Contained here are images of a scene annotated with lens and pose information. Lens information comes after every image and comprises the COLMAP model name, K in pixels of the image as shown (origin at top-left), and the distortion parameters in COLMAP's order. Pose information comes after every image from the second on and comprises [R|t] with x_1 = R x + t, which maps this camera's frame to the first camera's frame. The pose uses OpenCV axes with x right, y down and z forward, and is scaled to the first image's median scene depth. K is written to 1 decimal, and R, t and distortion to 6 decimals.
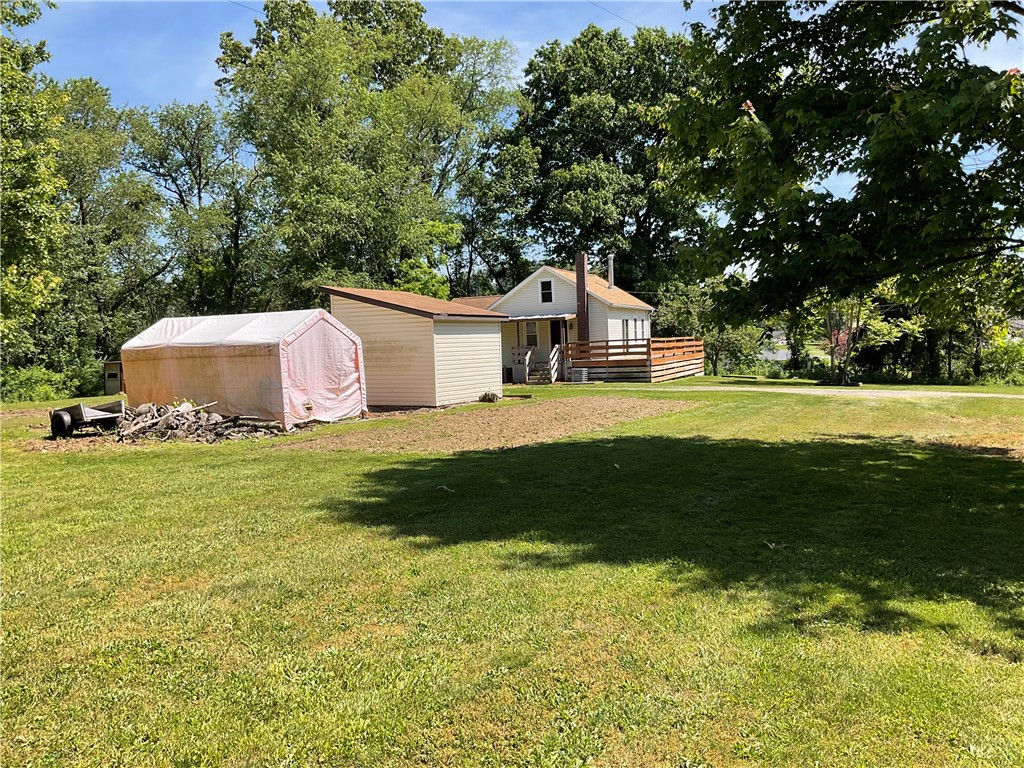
lens RADIAL K [[852.2, 0, 514.3], [0, 852.2, 386.8], [0, 0, 1]] dist [0.070578, -0.123810]
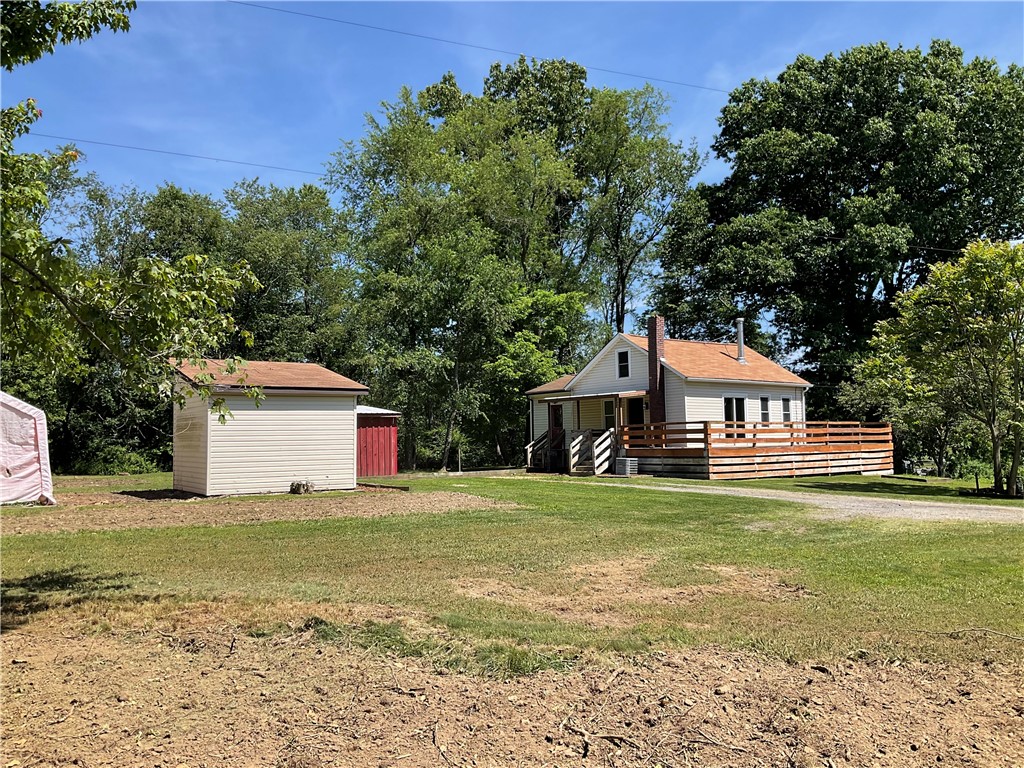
lens RADIAL K [[852.2, 0, 510.4], [0, 852.2, 382.0], [0, 0, 1]] dist [0.070578, -0.123810]
pose [[0.887522, -0.009712, -0.460662, 0.341365], [-0.038627, 0.994690, -0.095391, -0.011291], [0.459143, 0.102455, 0.882435, 0.228635]]
